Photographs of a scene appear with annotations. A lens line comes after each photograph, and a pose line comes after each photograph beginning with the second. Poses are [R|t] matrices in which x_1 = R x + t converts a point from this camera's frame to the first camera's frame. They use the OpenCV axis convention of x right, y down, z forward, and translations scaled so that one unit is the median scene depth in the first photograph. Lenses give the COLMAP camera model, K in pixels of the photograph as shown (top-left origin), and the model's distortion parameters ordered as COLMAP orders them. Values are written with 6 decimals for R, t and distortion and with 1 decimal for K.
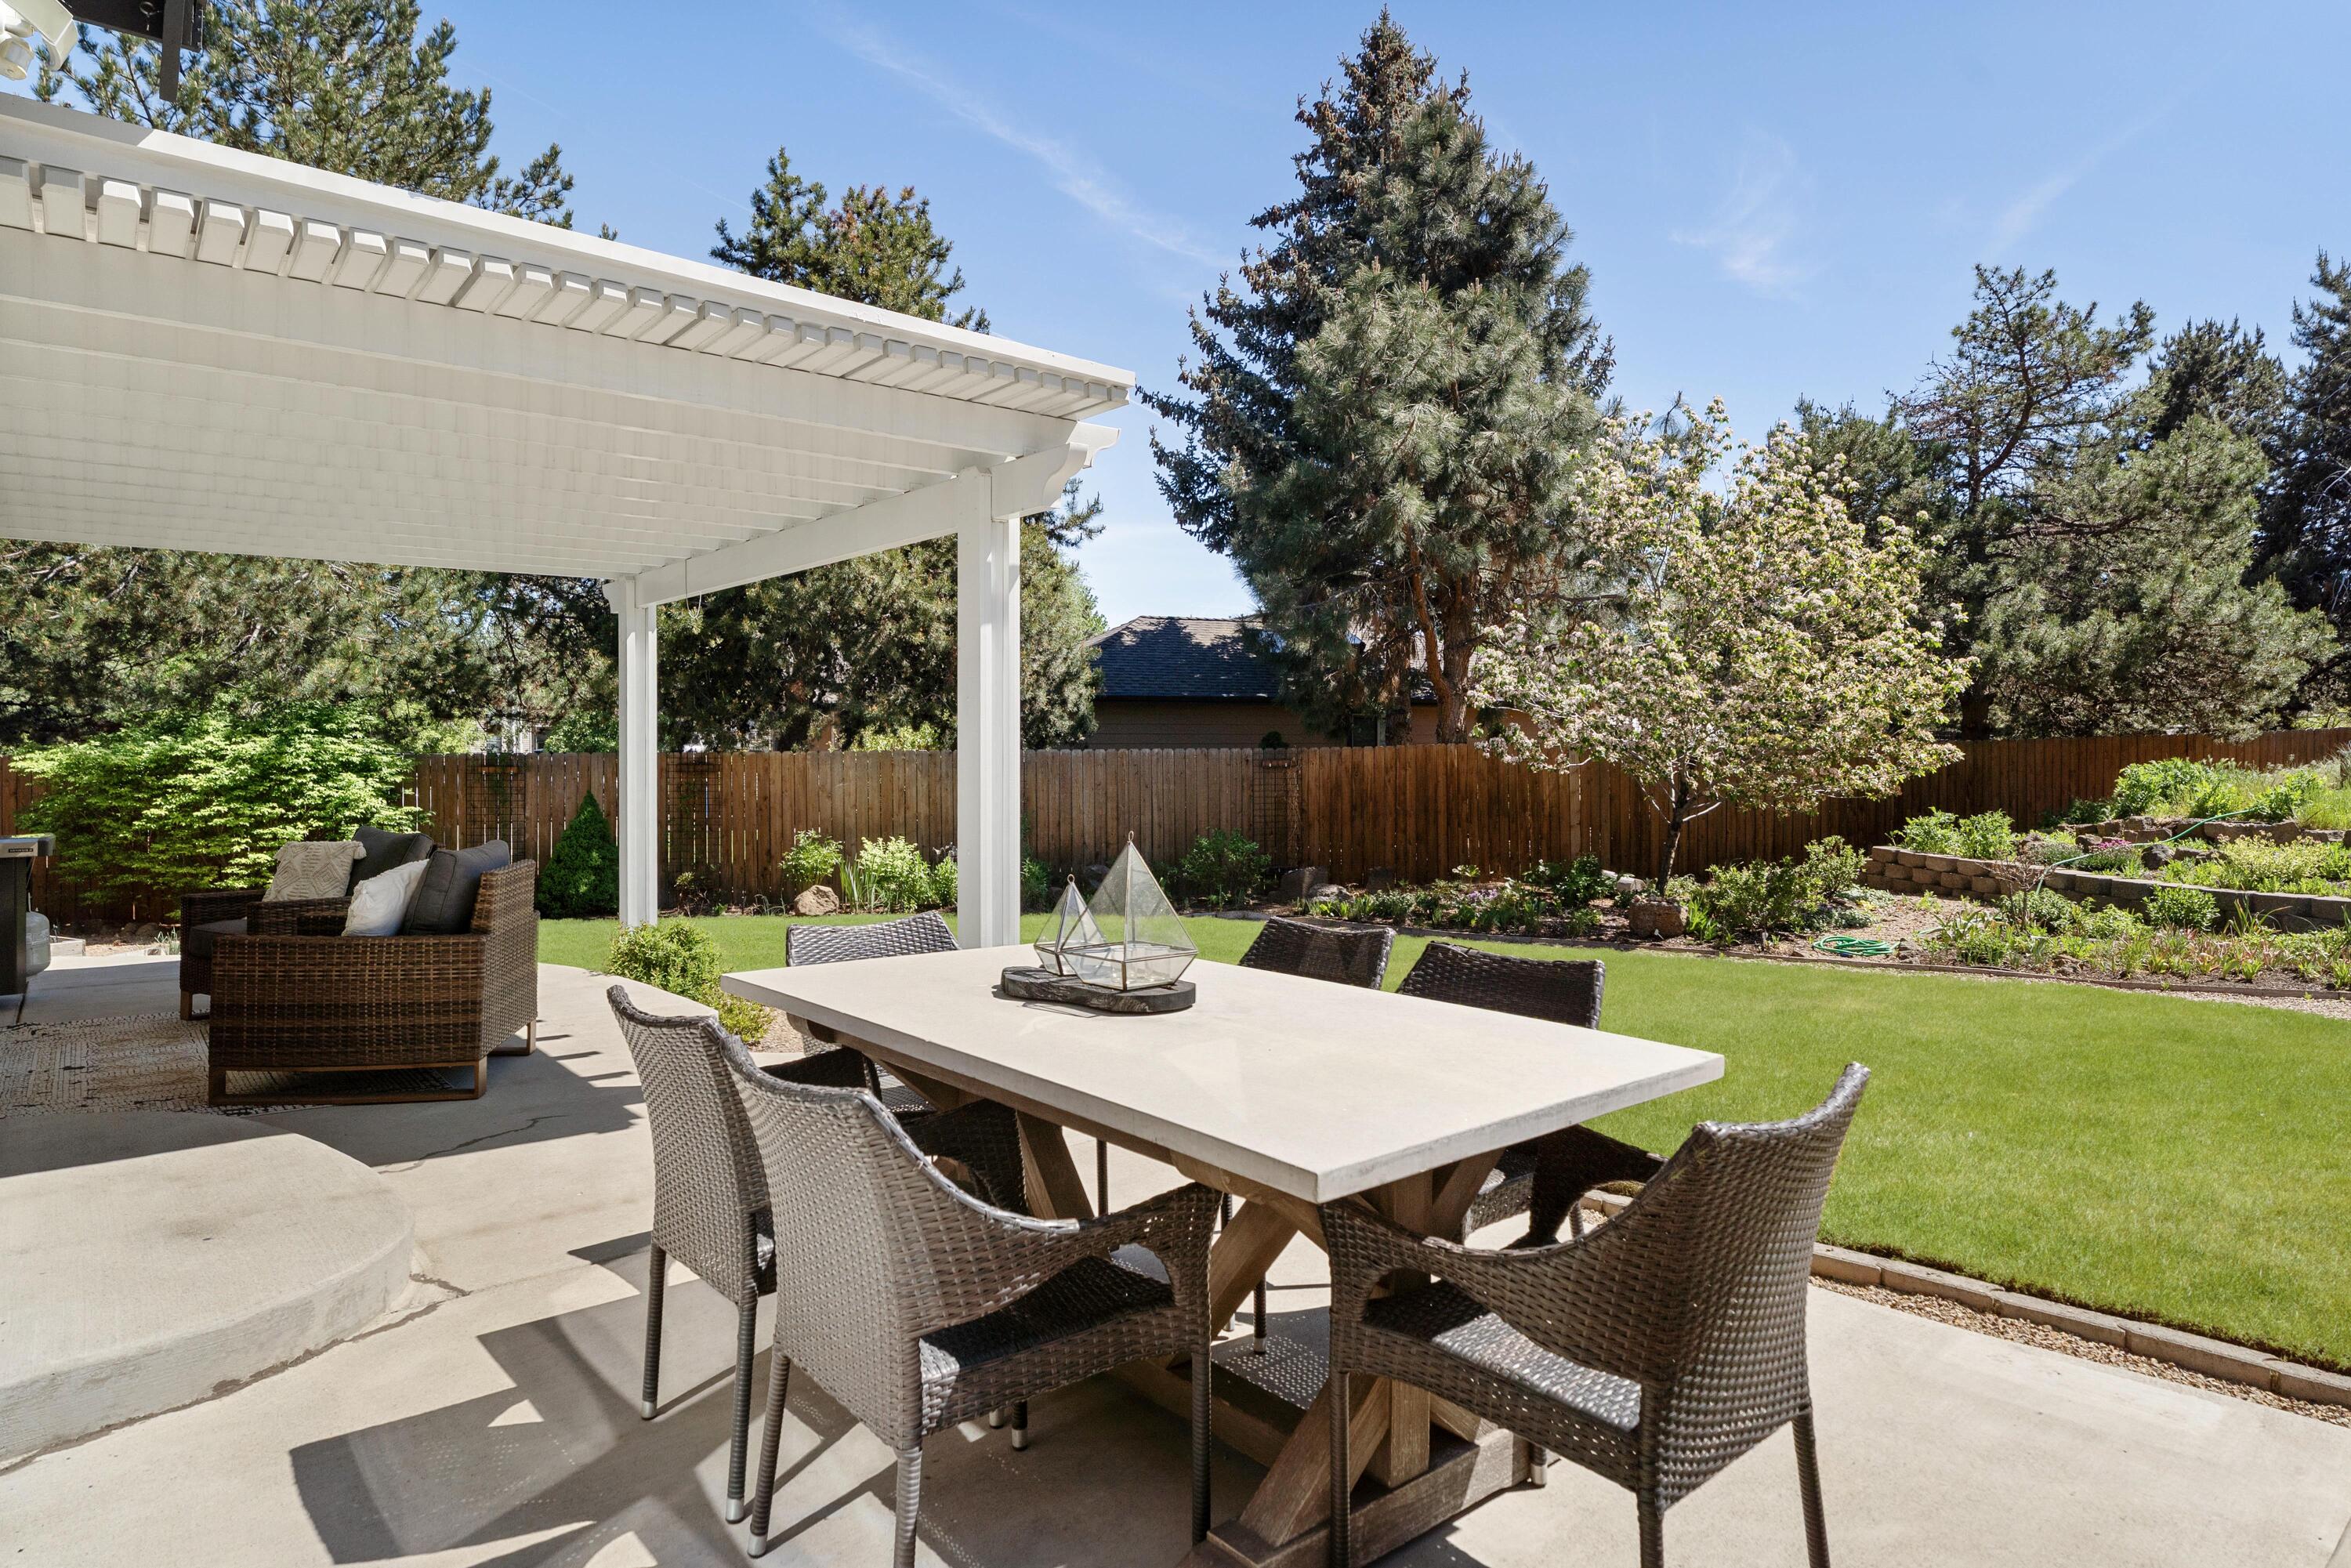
lens RADIAL K [[1314.3, 0, 1165.3], [0, 1314.3, 778.5], [0, 0, 1]] dist [-0.006249, -0.000597]
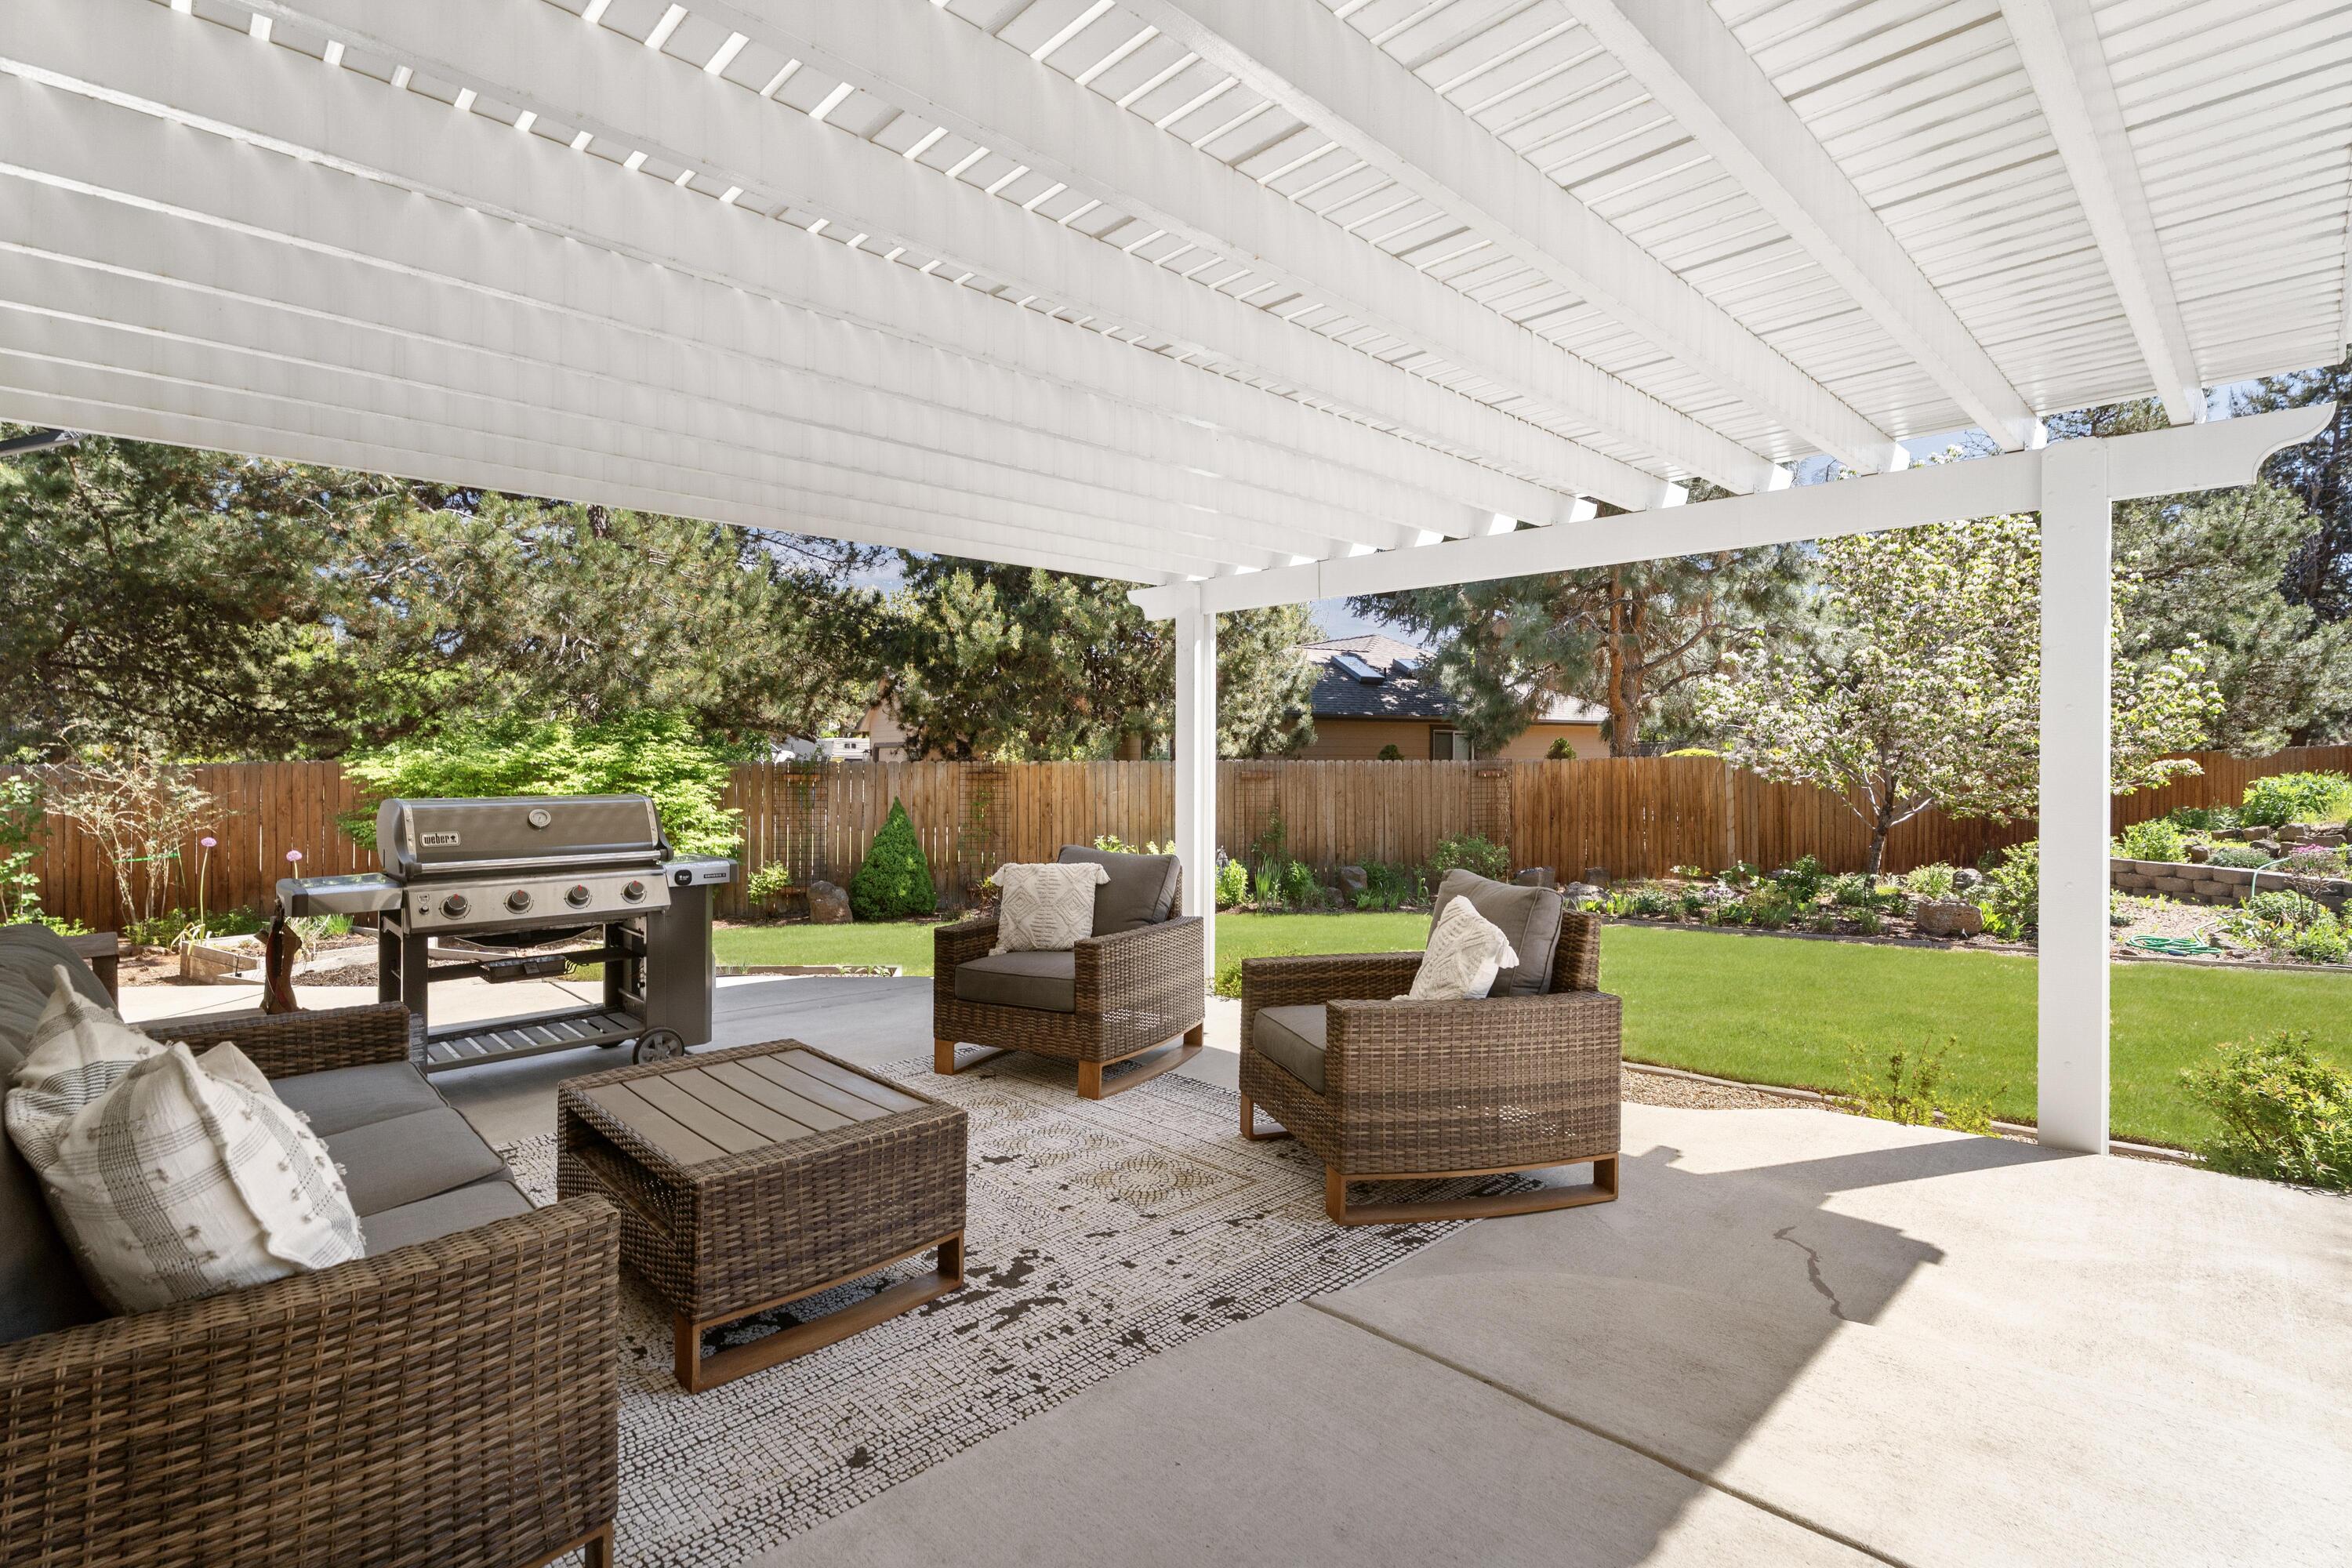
lens RADIAL K [[1091.1, 0, 1171.6], [0, 1091.1, 767.3], [0, 0, 1]] dist [-0.005658, 0.000452]
pose [[0.997151, 0.004309, 0.075313, -0.313929], [-0.003273, 0.999898, -0.013882, -0.003991], [-0.075365, 0.013596, 0.997063, 0.129833]]
